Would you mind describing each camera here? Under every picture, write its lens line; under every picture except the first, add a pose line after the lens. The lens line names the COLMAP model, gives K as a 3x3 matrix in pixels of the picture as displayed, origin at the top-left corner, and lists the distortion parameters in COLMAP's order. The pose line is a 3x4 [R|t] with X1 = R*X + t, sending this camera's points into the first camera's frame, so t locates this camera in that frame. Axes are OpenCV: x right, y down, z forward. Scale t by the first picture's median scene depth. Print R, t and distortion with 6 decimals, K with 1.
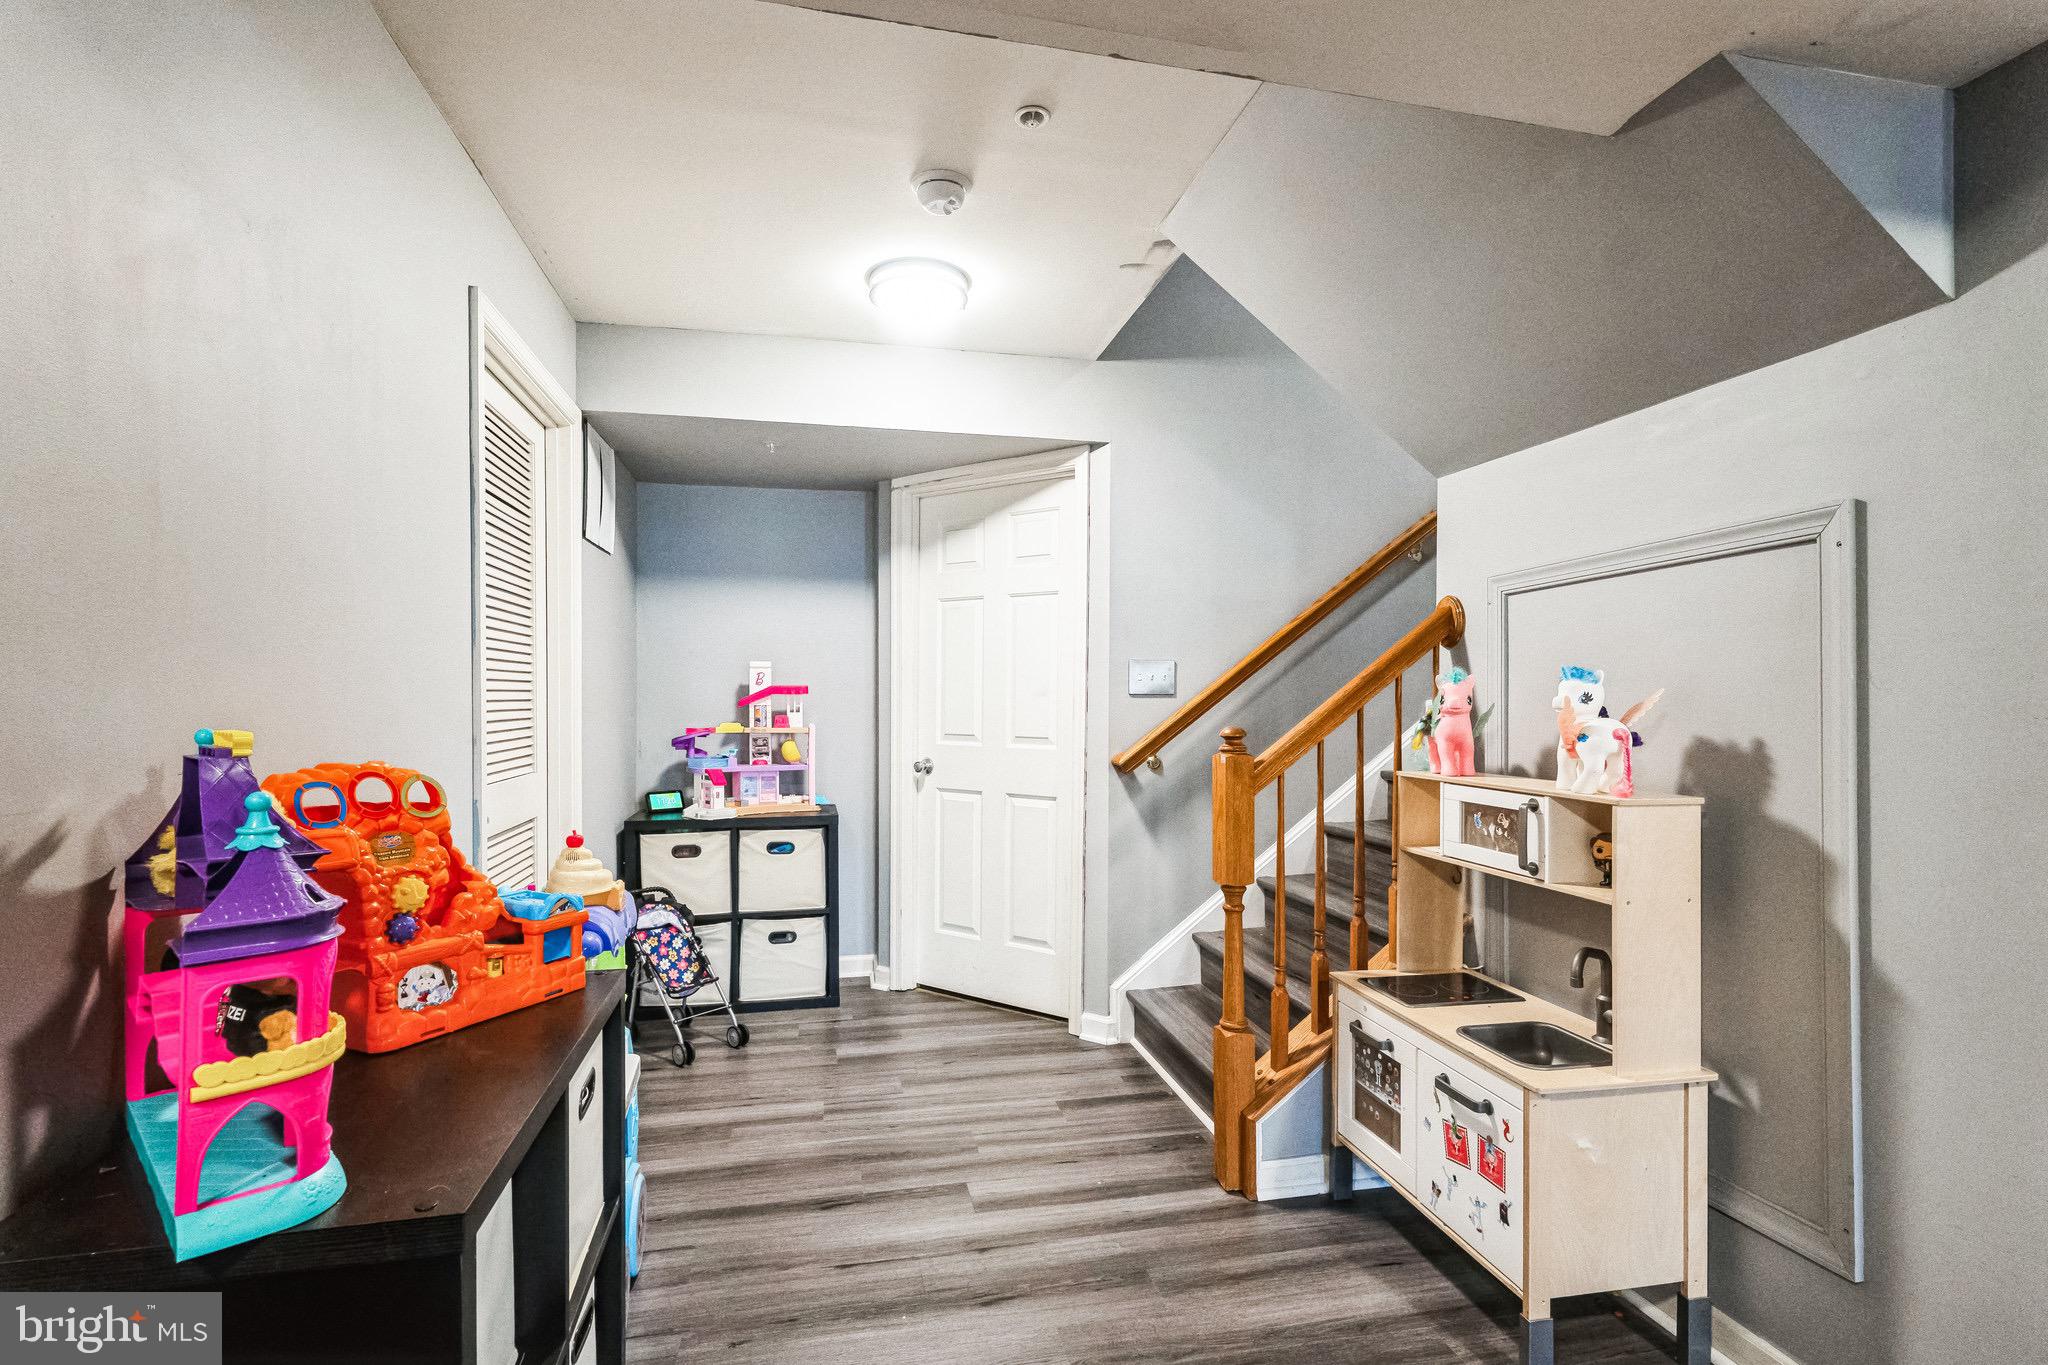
lens RADIAL K [[953.7, 0, 1044.2], [0, 953.7, 712.9], [0, 0, 1]] dist [0.009726, -0.001199]
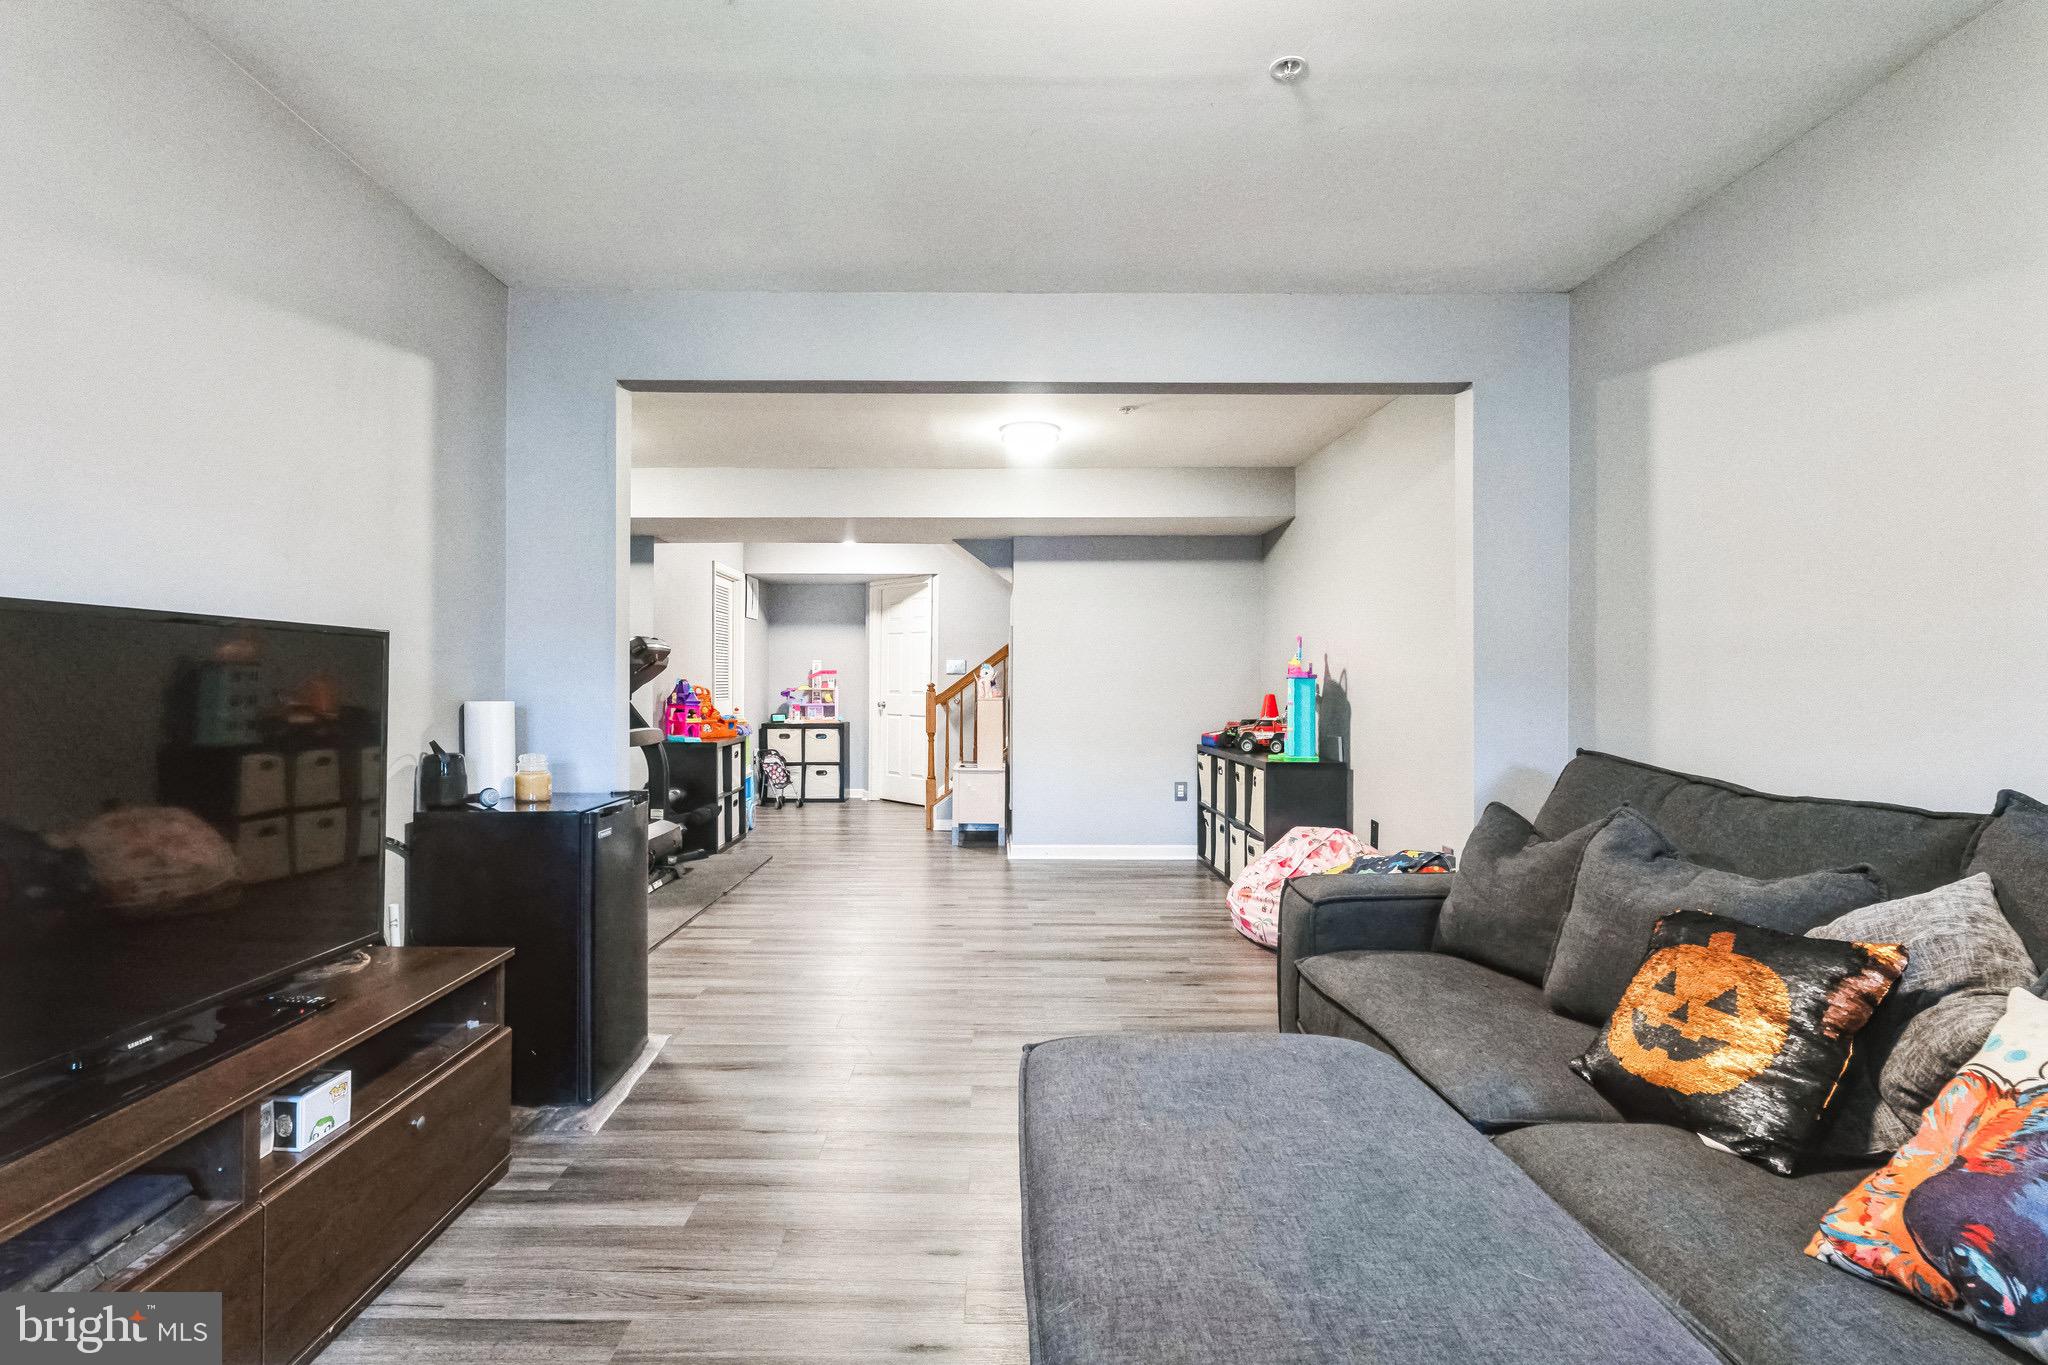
lens RADIAL K [[953.7, 0, 1016.1], [0, 953.7, 681.2], [0, 0, 1]] dist [0.009726, -0.001199]
pose [[0.978854, 0.000502, -0.204558, 0.717043], [-0.003815, 0.999868, -0.015804, 0.036507], [0.204523, 0.016250, 0.978727, -1.302607]]
